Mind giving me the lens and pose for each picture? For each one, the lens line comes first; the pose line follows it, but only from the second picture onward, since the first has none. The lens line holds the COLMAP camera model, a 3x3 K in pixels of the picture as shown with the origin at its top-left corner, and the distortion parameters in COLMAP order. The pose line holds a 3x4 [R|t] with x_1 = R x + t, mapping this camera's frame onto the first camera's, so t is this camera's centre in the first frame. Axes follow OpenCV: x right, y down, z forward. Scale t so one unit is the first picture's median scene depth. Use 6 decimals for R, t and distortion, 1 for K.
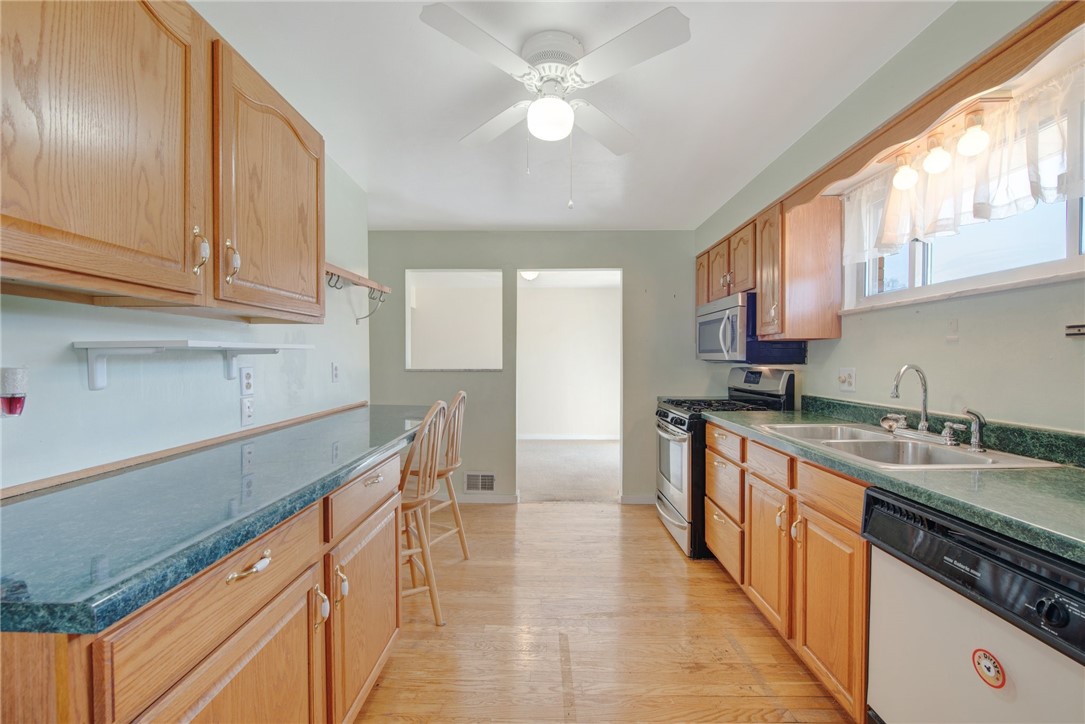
lens RADIAL K [[433.2, 0, 542.5], [0, 433.2, 362.0], [0, 0, 1]] dist [-0.000175, -0.000061]
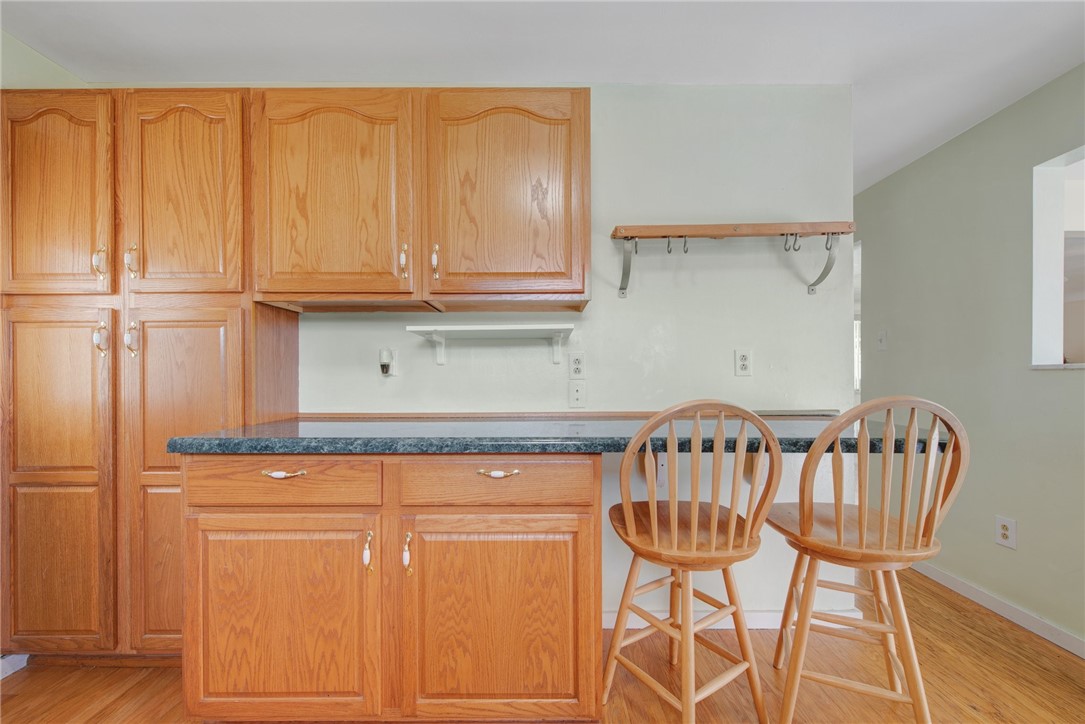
lens RADIAL K [[444.8, 0, 543.6], [0, 444.8, 378.2], [0, 0, 1]] dist [0.000890, 0.000069]
pose [[0.025363, 0.004383, -0.999669, 0.669724], [-0.005980, 0.999973, 0.004233, 0.114770], [0.999660, 0.005871, 0.025389, 1.474341]]
